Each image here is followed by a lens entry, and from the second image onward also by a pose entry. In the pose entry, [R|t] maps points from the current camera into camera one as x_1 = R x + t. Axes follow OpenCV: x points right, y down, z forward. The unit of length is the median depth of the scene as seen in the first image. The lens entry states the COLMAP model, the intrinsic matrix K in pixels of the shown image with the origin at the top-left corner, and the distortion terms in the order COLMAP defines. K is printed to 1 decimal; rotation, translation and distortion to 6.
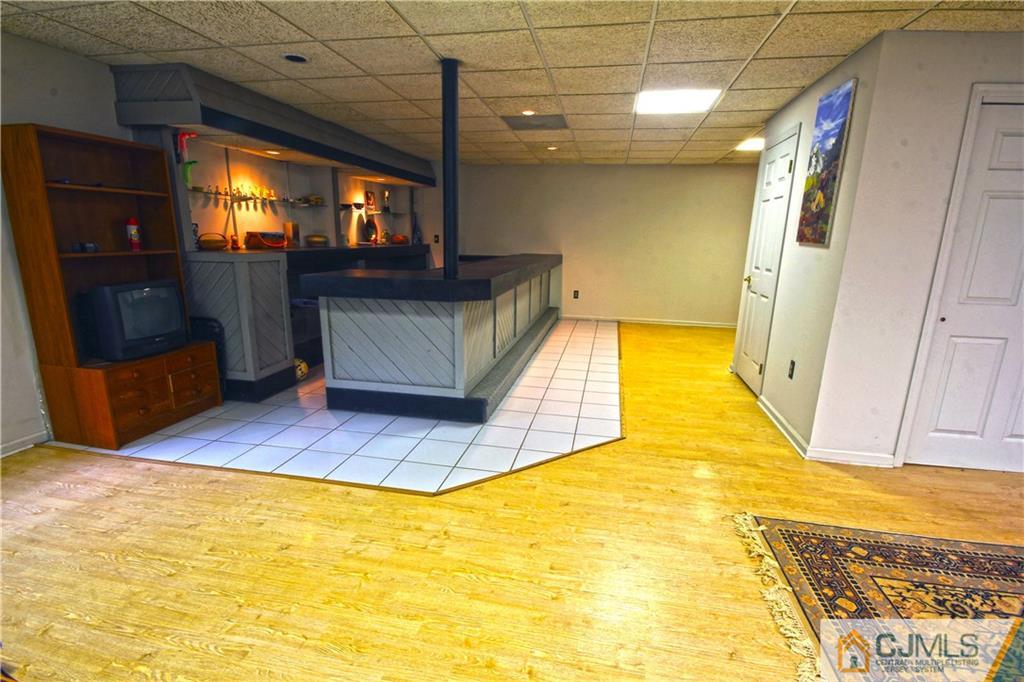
lens RADIAL K [[471.4, 0, 515.9], [0, 471.4, 351.4], [0, 0, 1]] dist [-0.003671, -0.001692]
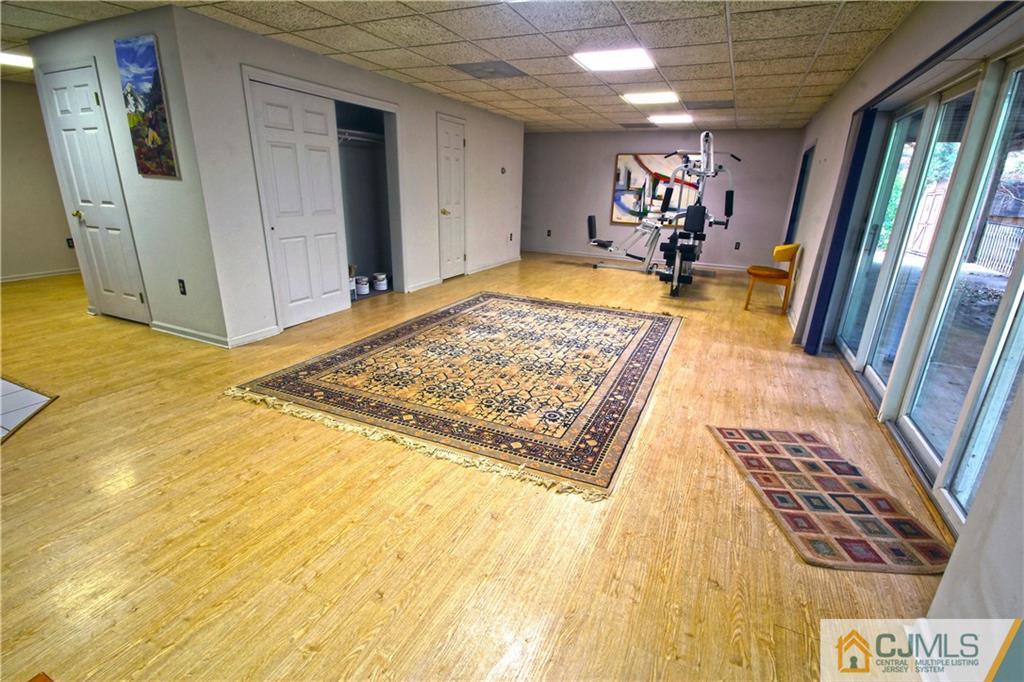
lens RADIAL K [[471.4, 0, 517.1], [0, 471.4, 343.1], [0, 0, 1]] dist [-0.003671, -0.001692]
pose [[0.231451, -0.321754, 0.918098, -0.391303], [0.210009, 0.937997, 0.275785, 0.025017], [-0.949909, 0.128978, 0.284672, -0.122591]]
